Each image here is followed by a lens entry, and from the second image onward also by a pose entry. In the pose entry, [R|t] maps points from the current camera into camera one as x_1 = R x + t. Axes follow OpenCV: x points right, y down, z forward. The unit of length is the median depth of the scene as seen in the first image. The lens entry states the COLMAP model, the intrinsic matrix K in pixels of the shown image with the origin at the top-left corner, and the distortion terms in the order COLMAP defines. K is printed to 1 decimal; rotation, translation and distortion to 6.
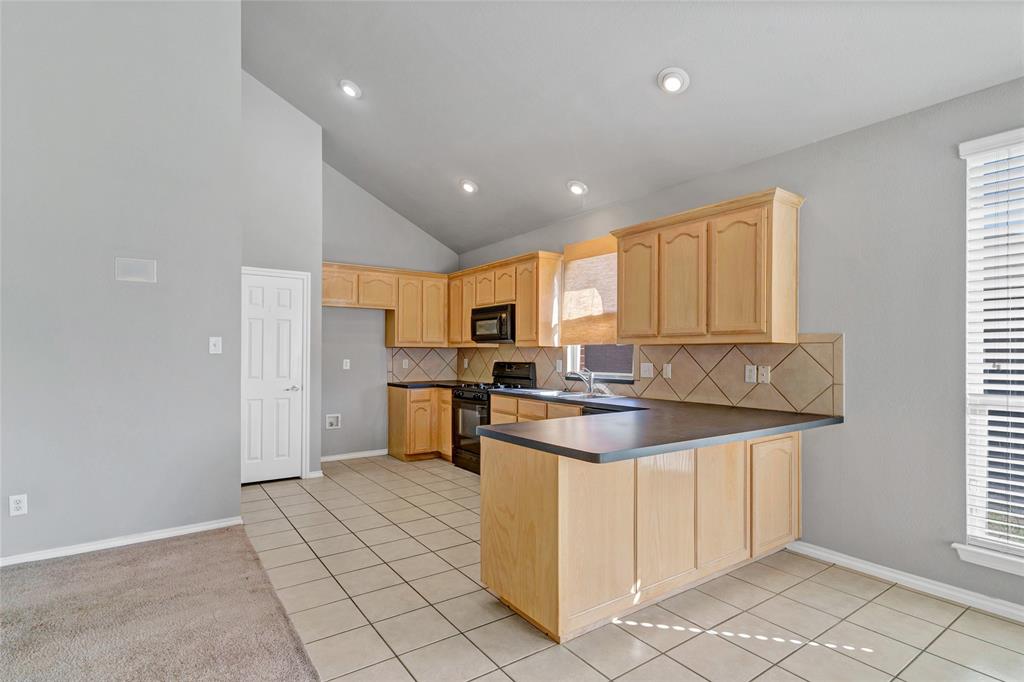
lens RADIAL K [[493.8, 0, 497.3], [0, 493.8, 348.4], [0, 0, 1]] dist [-0.000313, -0.000381]
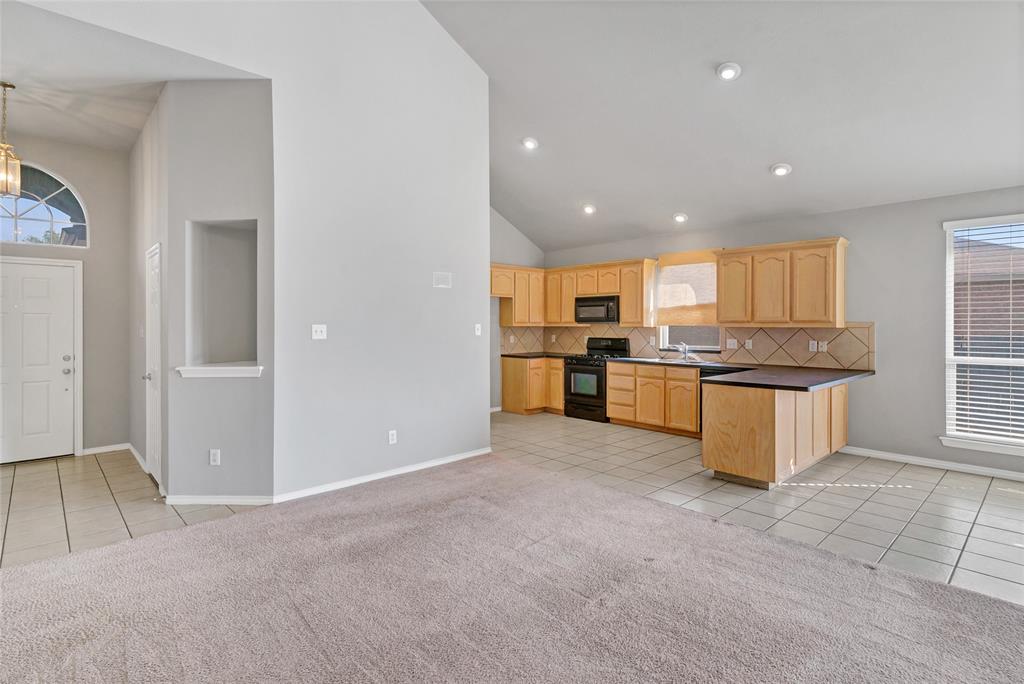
lens RADIAL K [[493.8, 0, 496.3], [0, 493.8, 321.1], [0, 0, 1]] dist [-0.000313, -0.000381]
pose [[0.992414, -0.004119, 0.122876, -0.504392], [0.003520, 0.999981, 0.005093, -0.029562], [-0.122894, -0.004622, 0.992409, -0.334574]]
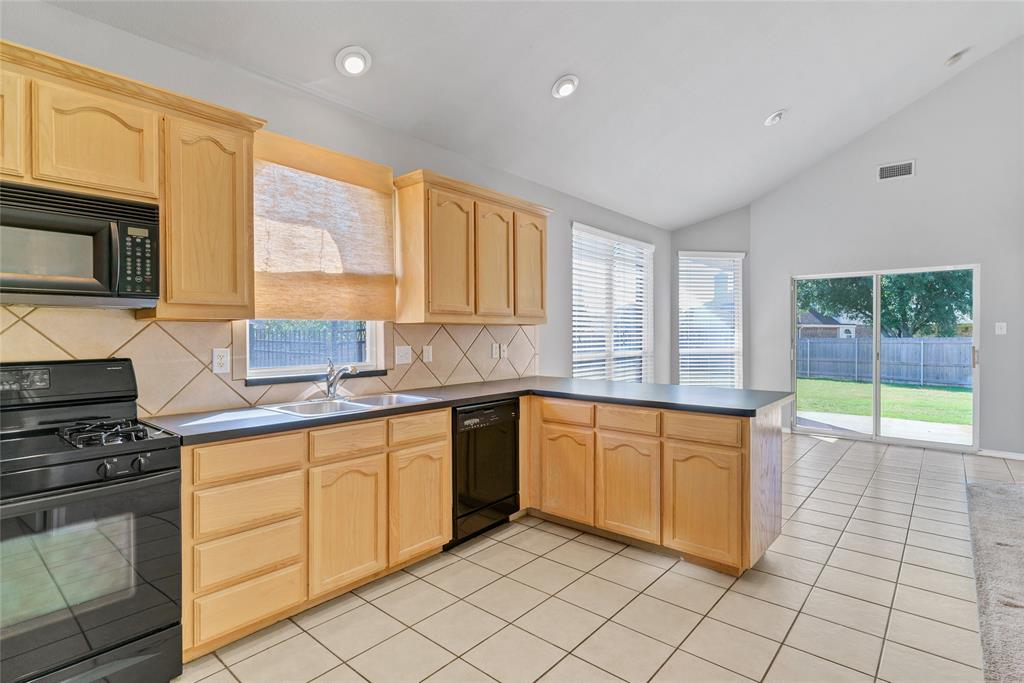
lens RADIAL K [[493.8, 0, 523.4], [0, 493.8, 336.7], [0, 0, 1]] dist [-0.000313, -0.000381]
pose [[-0.256589, -0.003541, 0.966514, -0.444550], [-0.001059, 0.999994, 0.003383, 0.010318], [-0.966520, -0.000156, -0.256591, 0.880005]]
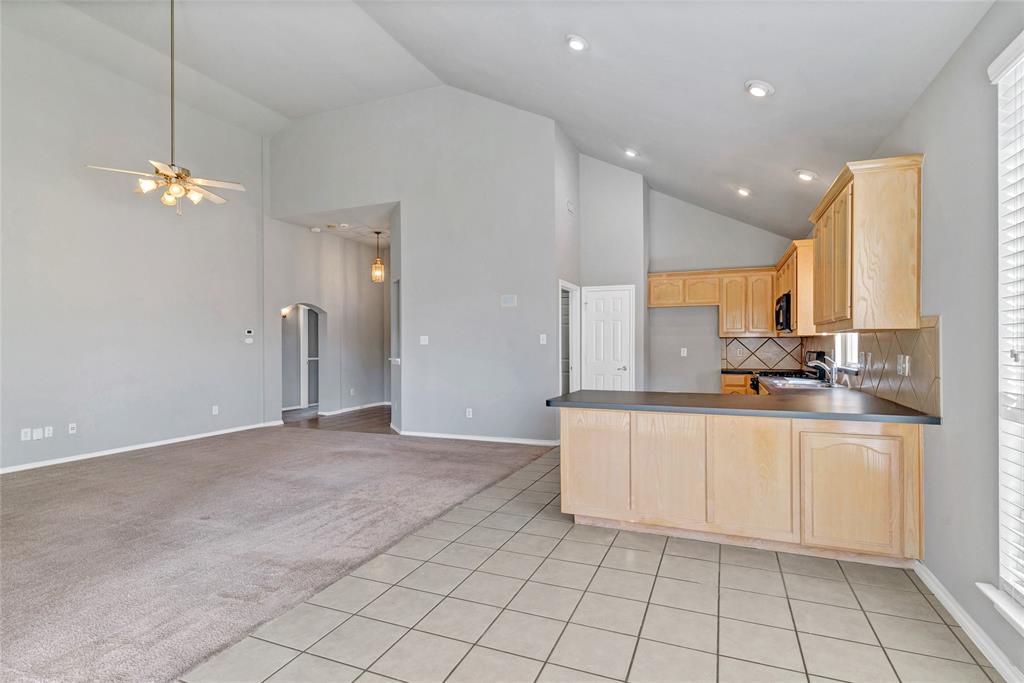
lens RADIAL K [[493.8, 0, 536.9], [0, 493.8, 341.8], [0, 0, 1]] dist [-0.000313, -0.000381]
pose [[0.574721, -0.007873, -0.818311, 0.605923], [0.012652, 0.999920, -0.000735, 0.003113], [0.818251, -0.009931, 0.574775, -0.010220]]
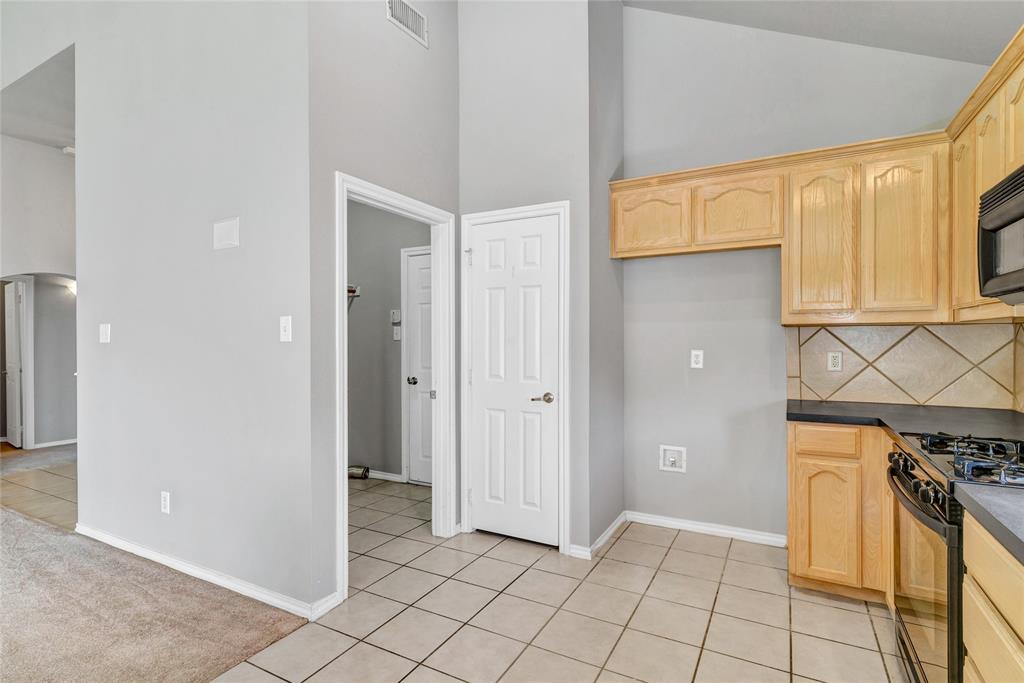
lens RADIAL K [[493.8, 0, 525.9], [0, 493.8, 337.2], [0, 0, 1]] dist [-0.000313, -0.000381]
pose [[0.452479, -0.007129, -0.891747, 0.118281], [0.013193, 0.999912, -0.001299, 0.007547], [0.891678, -0.011177, 0.452533, 0.717302]]
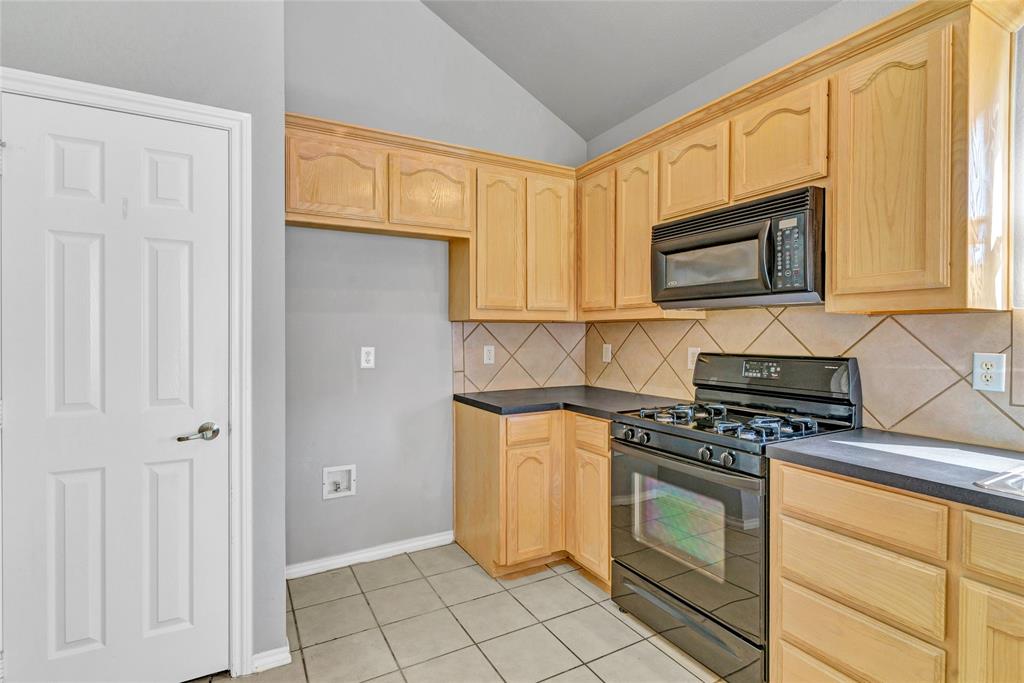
lens RADIAL K [[493.8, 0, 493.4], [0, 493.8, 334.1], [0, 0, 1]] dist [-0.000313, -0.000381]
pose [[0.992770, -0.002665, -0.120002, -0.162186], [0.004136, 0.999919, 0.012014, 0.006473], [0.119960, -0.012423, 0.992701, 0.679760]]
